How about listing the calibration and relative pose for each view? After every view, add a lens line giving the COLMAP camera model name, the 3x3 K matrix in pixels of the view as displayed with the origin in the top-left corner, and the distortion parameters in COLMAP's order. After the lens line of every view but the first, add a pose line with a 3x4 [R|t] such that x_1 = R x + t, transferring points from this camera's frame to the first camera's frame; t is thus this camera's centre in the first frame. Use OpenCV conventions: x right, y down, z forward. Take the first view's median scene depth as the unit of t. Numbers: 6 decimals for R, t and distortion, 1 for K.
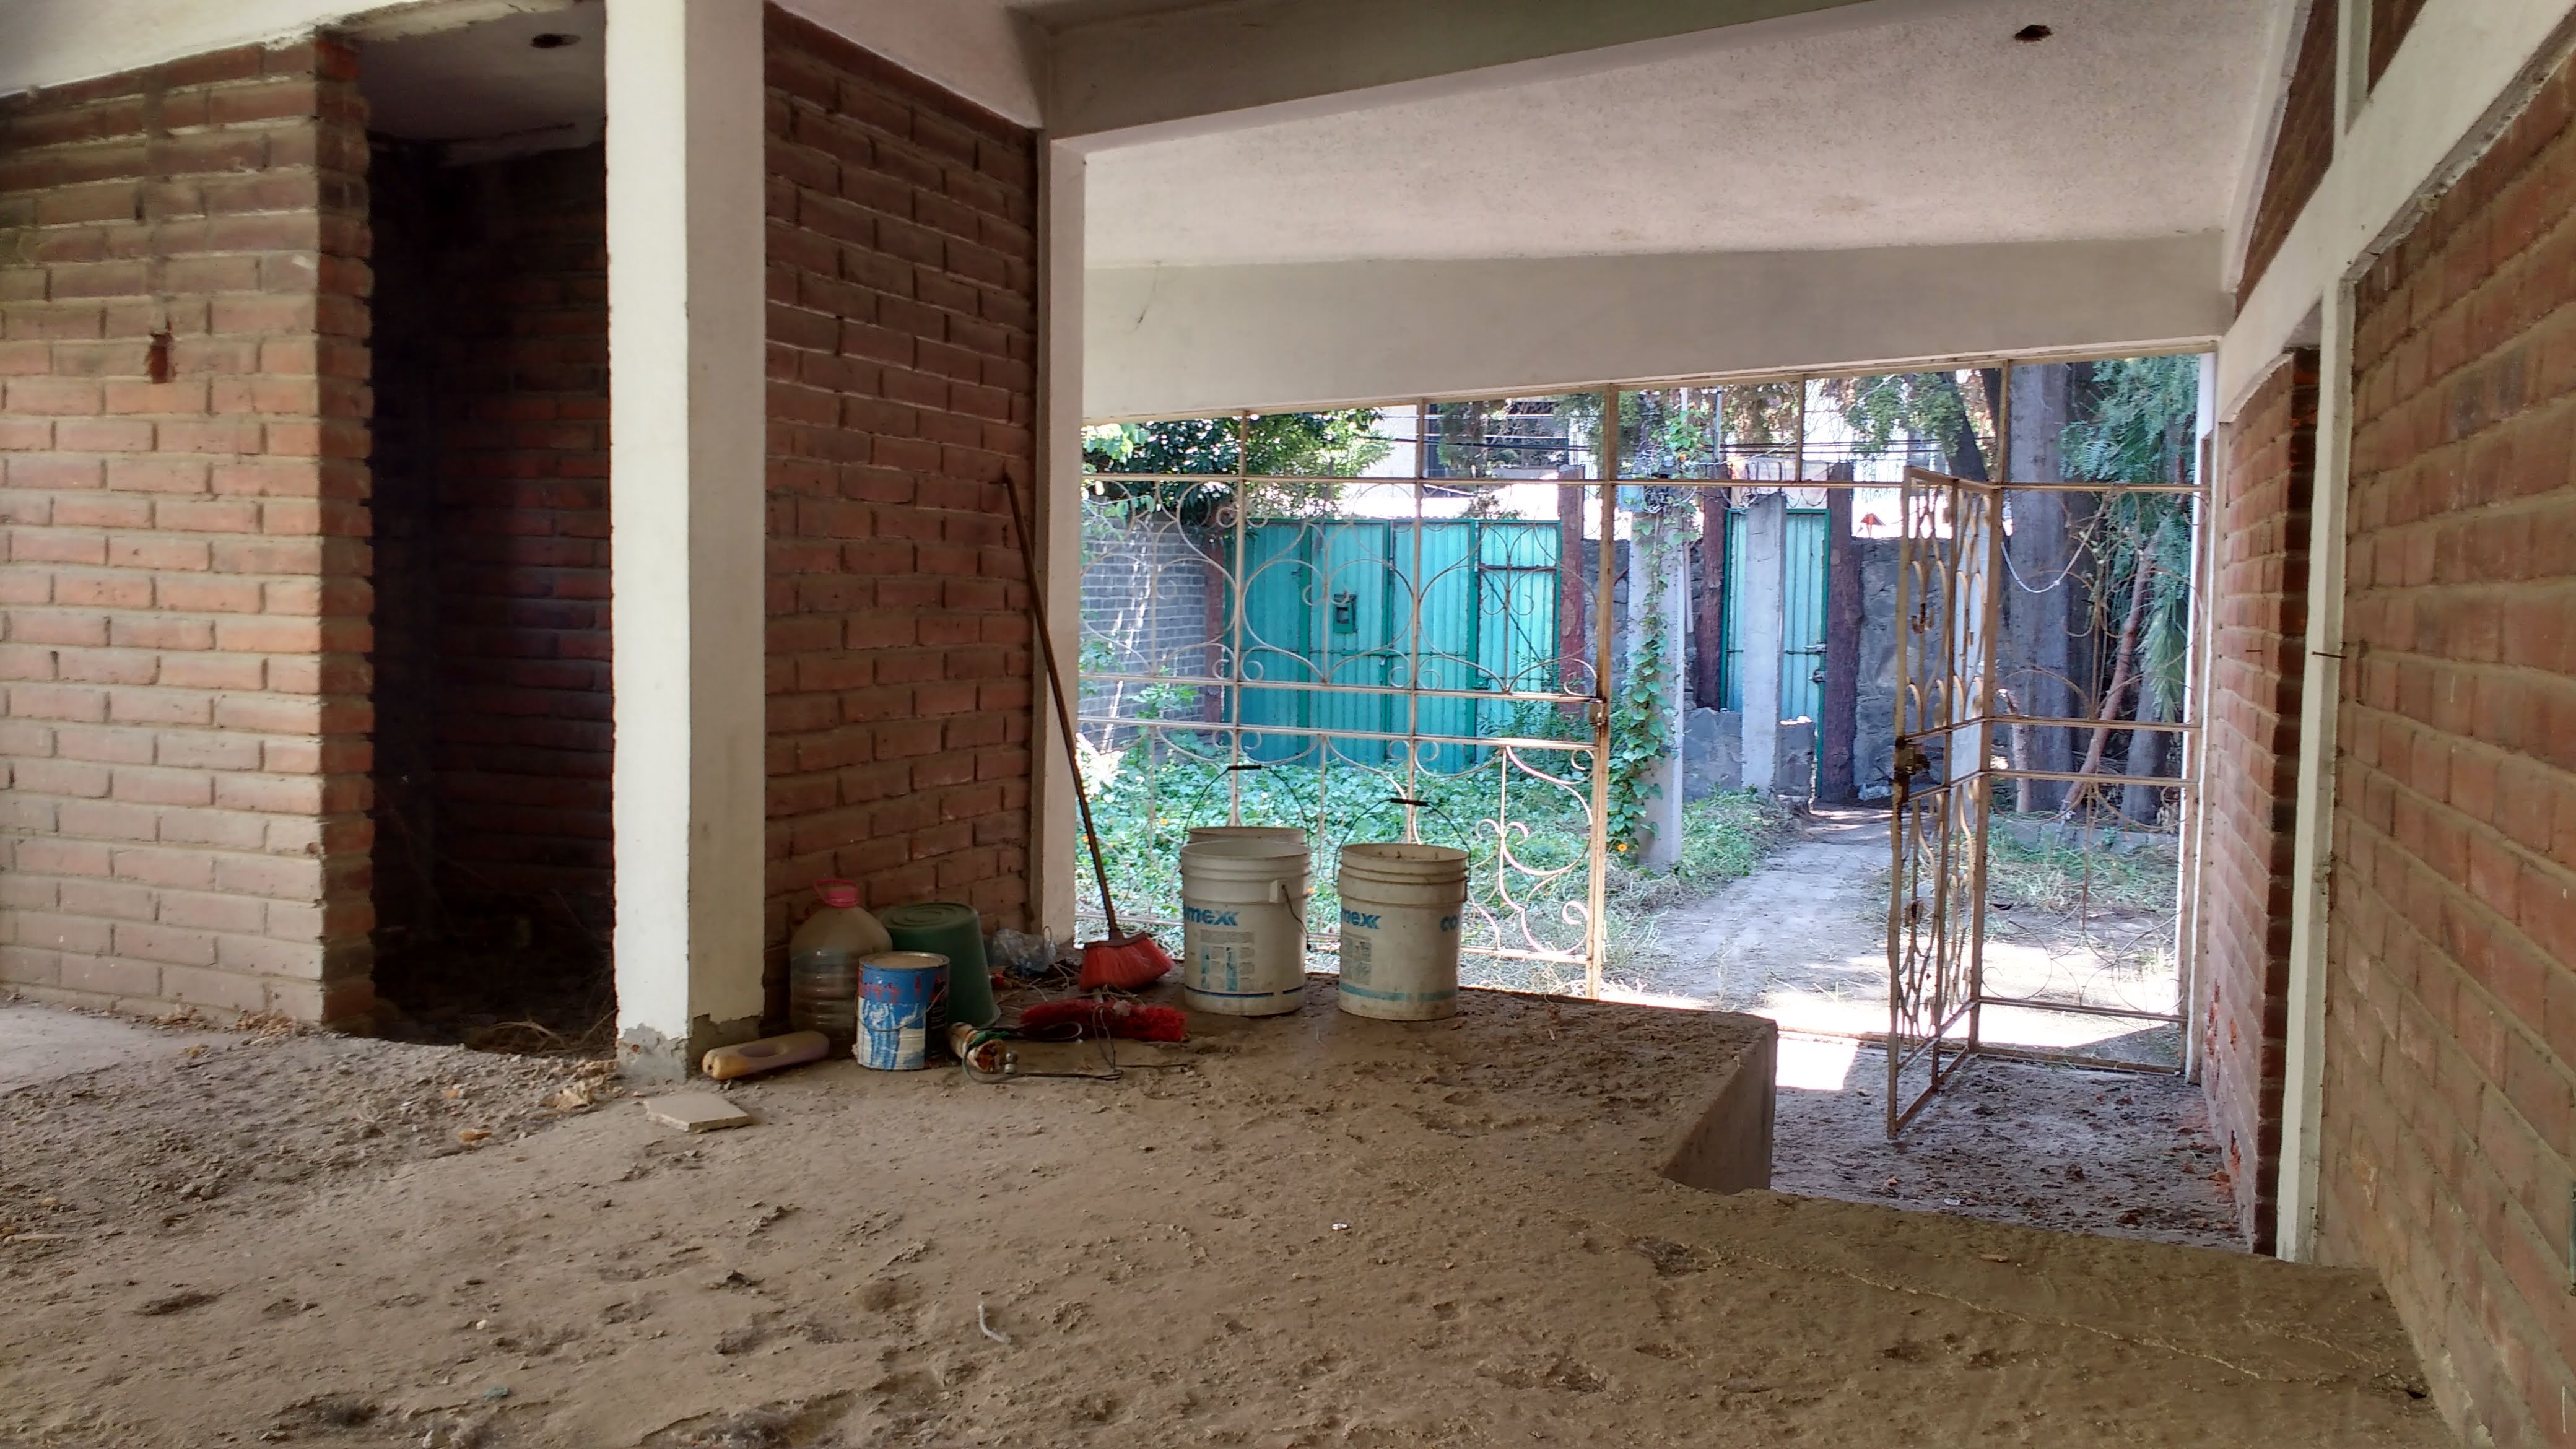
lens RADIAL K [[2057.1, 0, 1284.2], [0, 2057.1, 723.1], [0, 0, 1]] dist [0.056967, -0.017583]
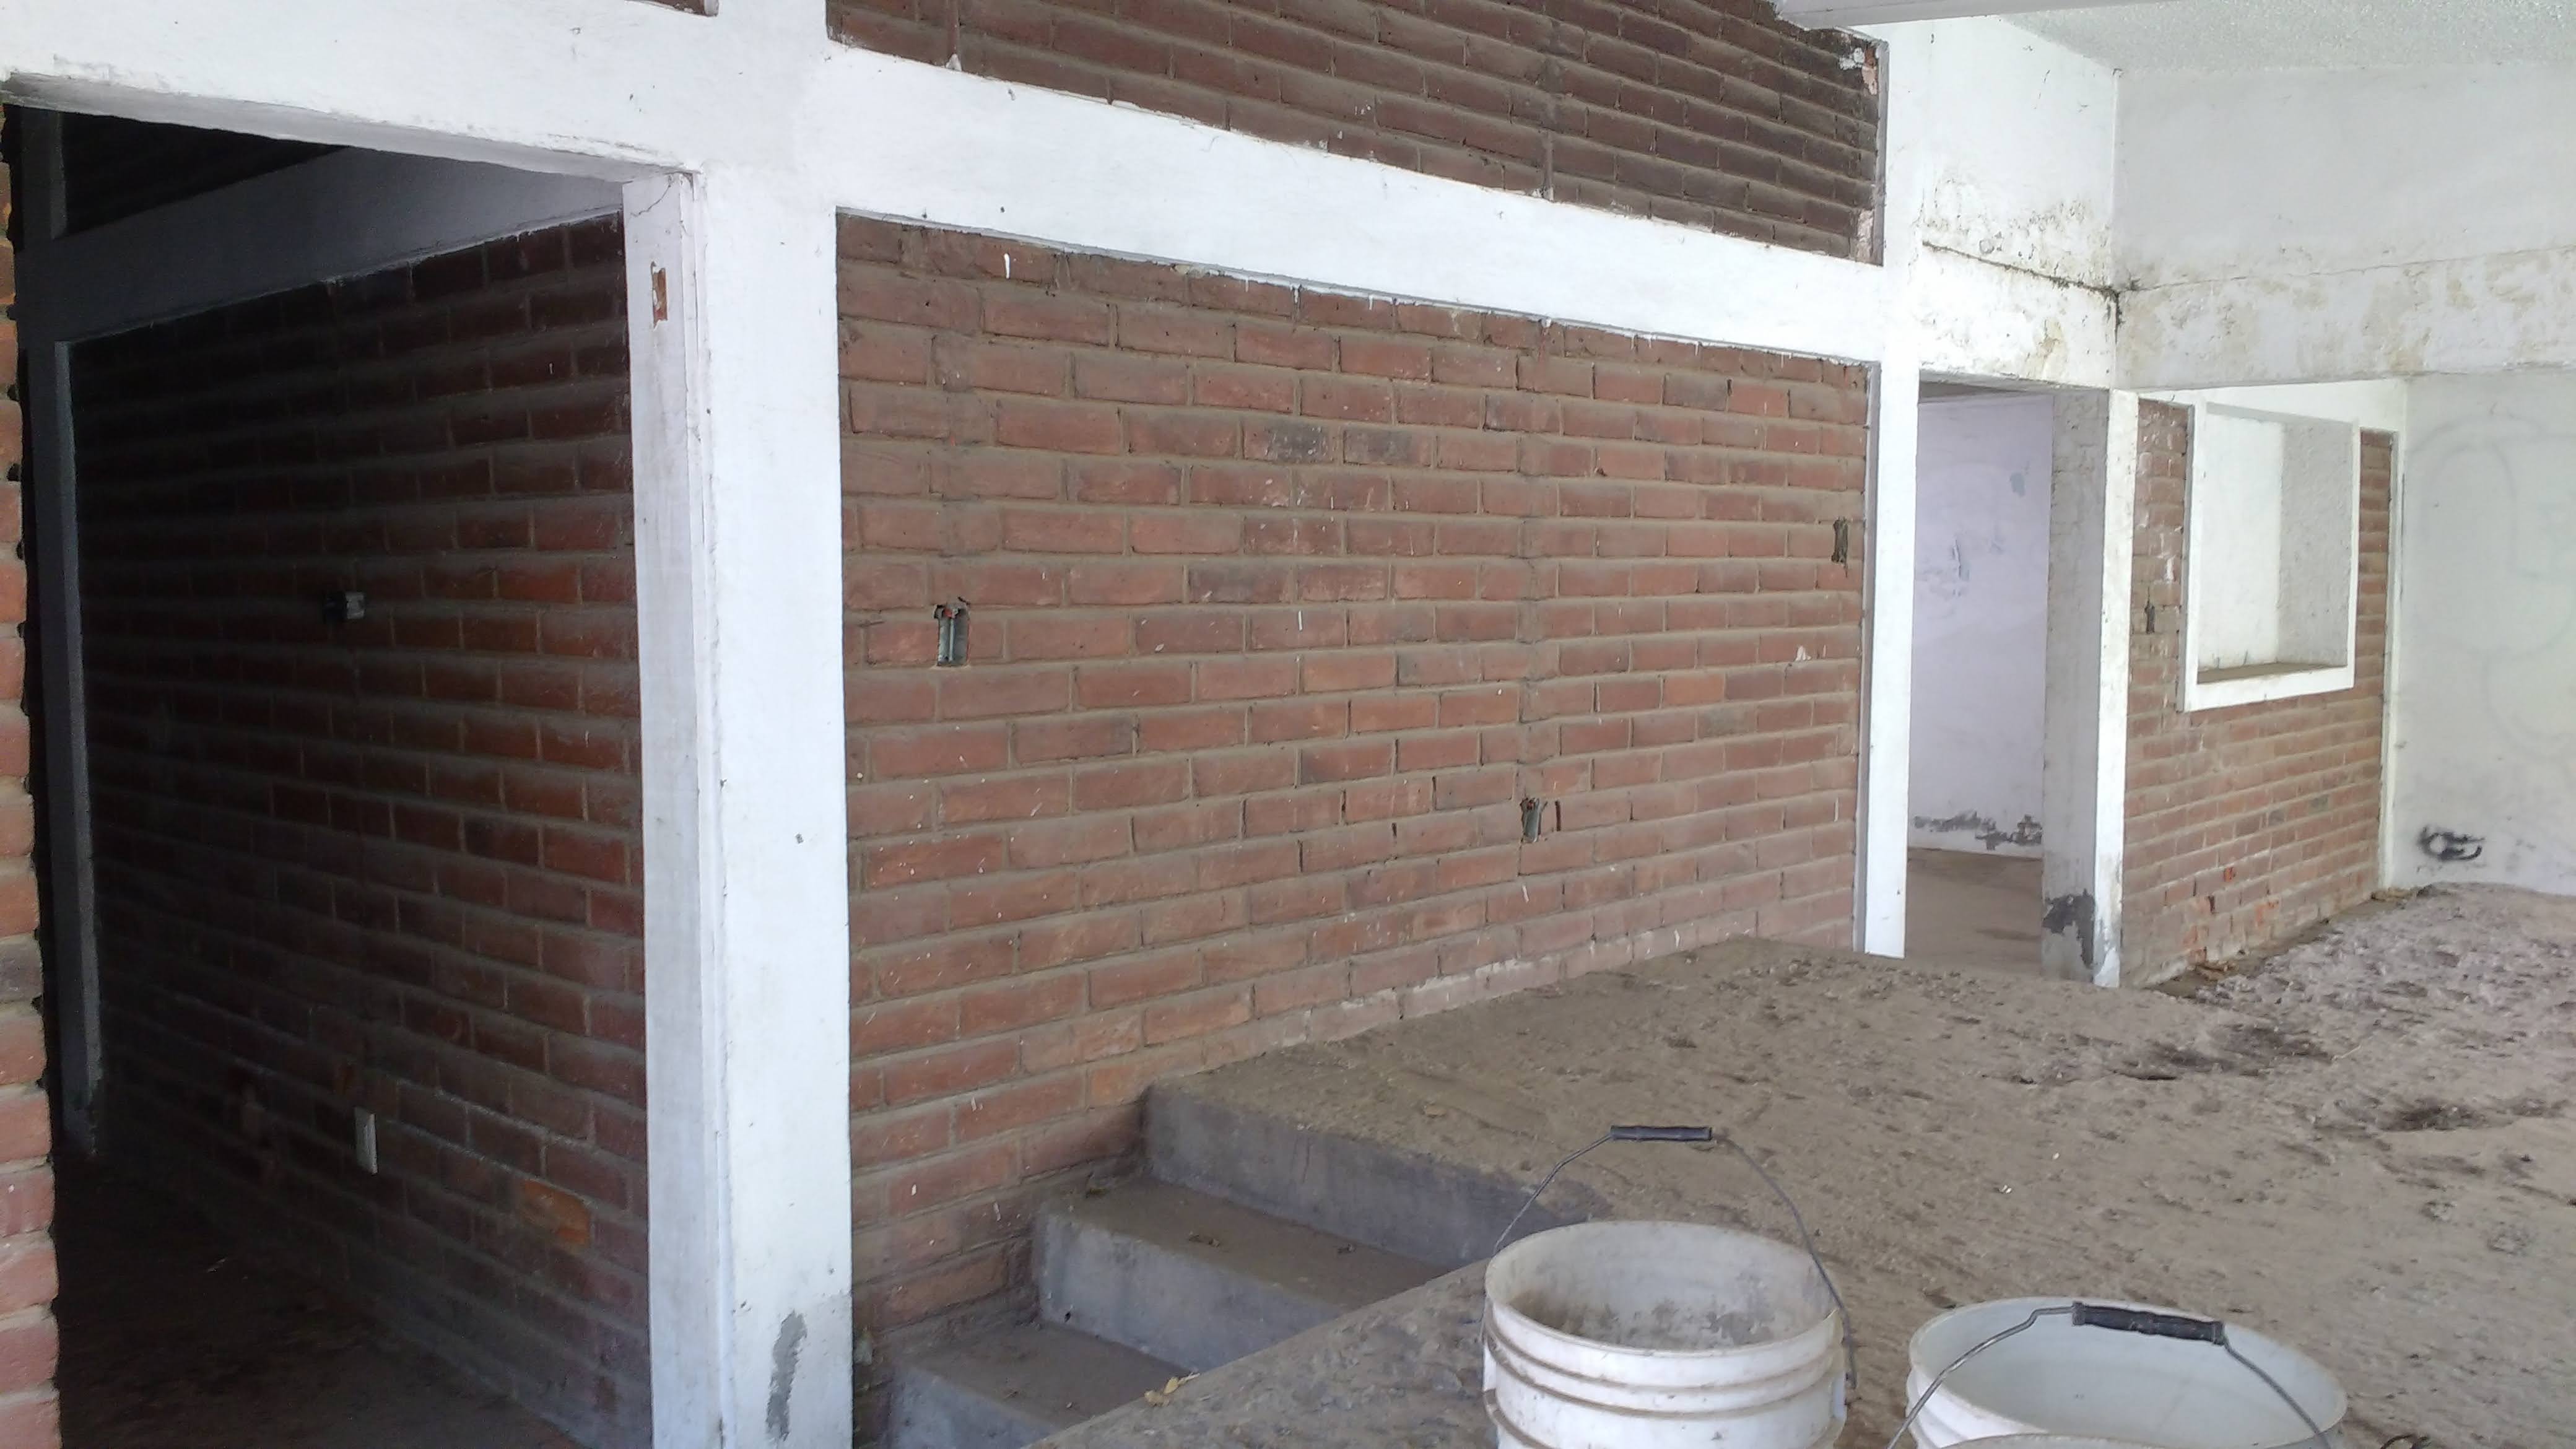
lens RADIAL K [[2057.1, 0, 1275.6], [0, 2057.1, 716.6], [0, 0, 1]] dist [0.056967, -0.017583]
pose [[-0.921240, -0.059844, 0.384365, -0.024343], [-0.003181, 0.989221, 0.146393, -0.152053], [-0.388982, 0.133641, -0.911500, 2.138933]]
